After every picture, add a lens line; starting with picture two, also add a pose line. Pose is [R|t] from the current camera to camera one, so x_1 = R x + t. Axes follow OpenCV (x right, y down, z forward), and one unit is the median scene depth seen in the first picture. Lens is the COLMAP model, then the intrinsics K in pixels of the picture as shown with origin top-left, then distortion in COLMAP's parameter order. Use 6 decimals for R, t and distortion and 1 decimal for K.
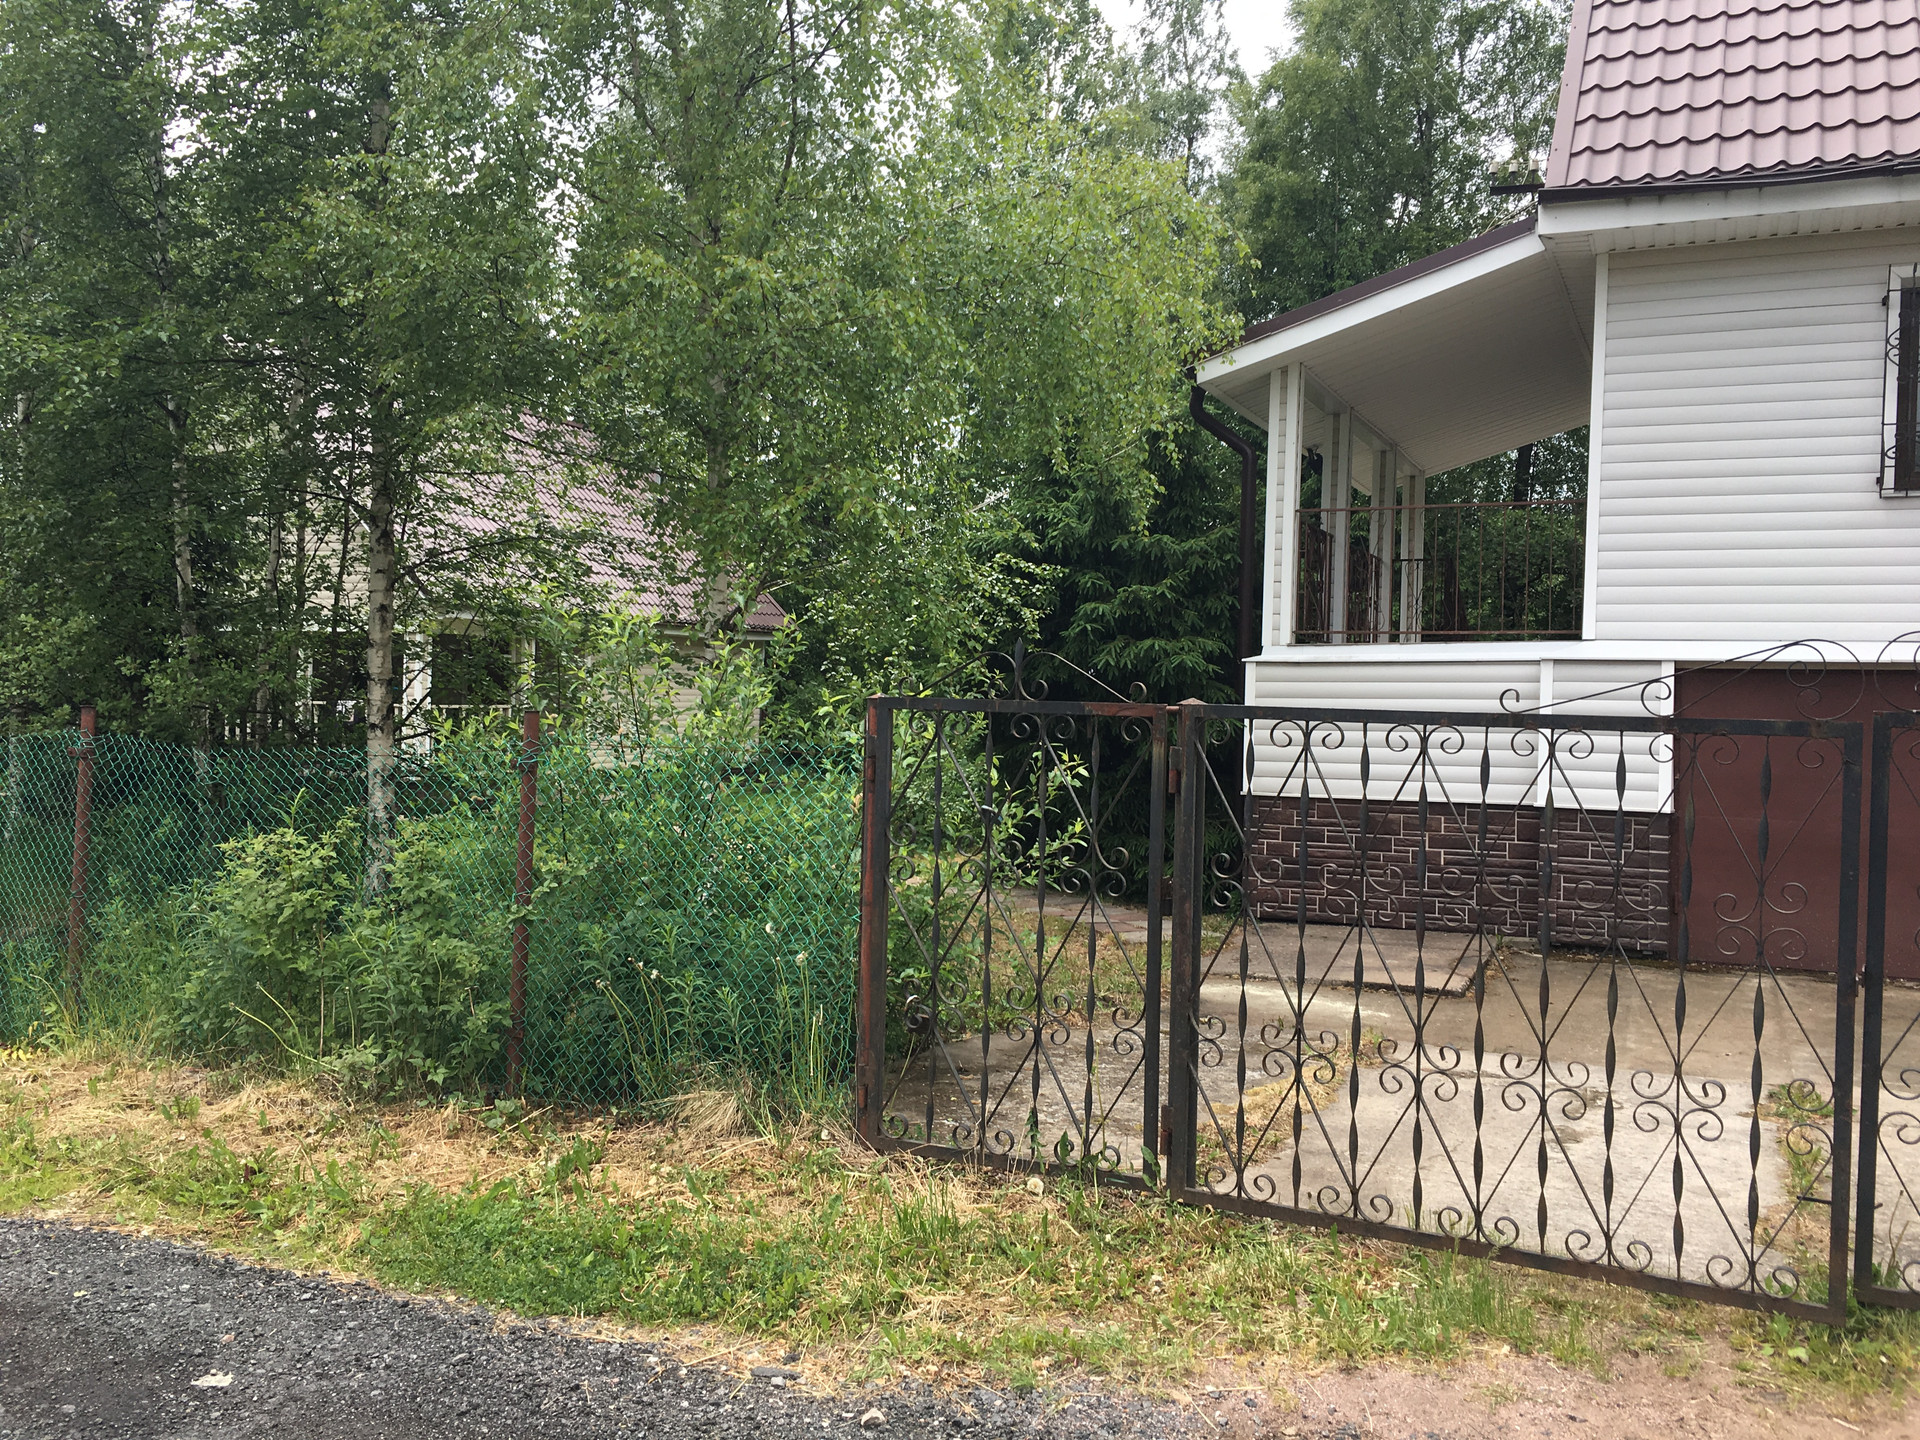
lens RADIAL K [[1682.9, 0, 962.9], [0, 1682.9, 711.2], [0, 0, 1]] dist [0.086780, -0.000721]
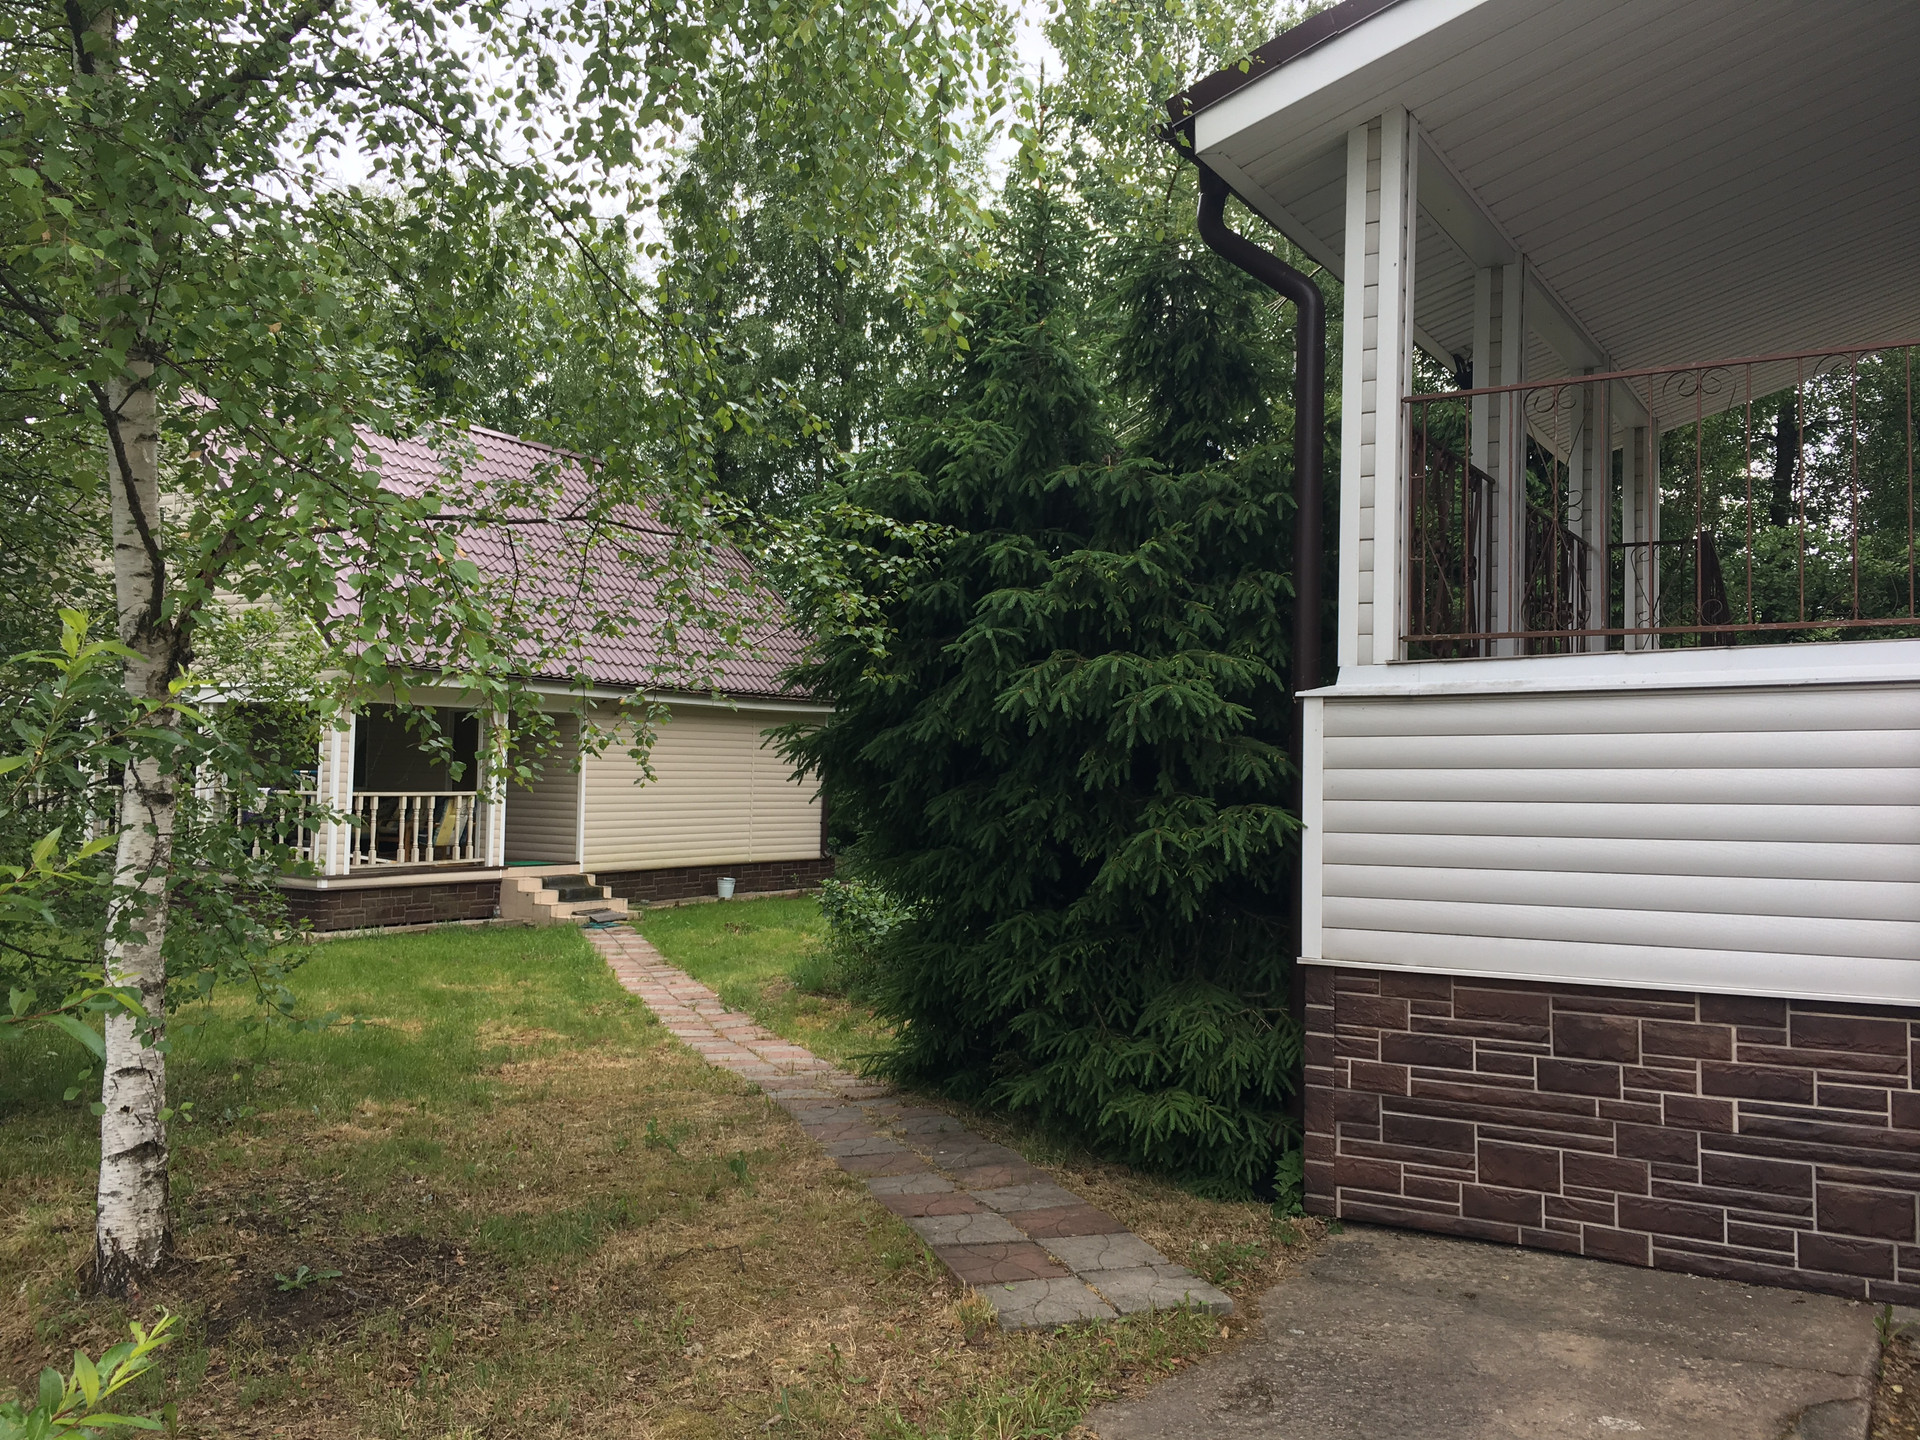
lens RADIAL K [[1655.9, 0, 961.2], [0, 1655.9, 712.6], [0, 0, 1]] dist [0.113496, -0.137631]
pose [[0.992246, -0.013784, -0.123519, 0.137246], [0.007745, 0.998757, -0.049240, -0.001046], [0.124044, 0.047902, 0.991120, 0.533077]]
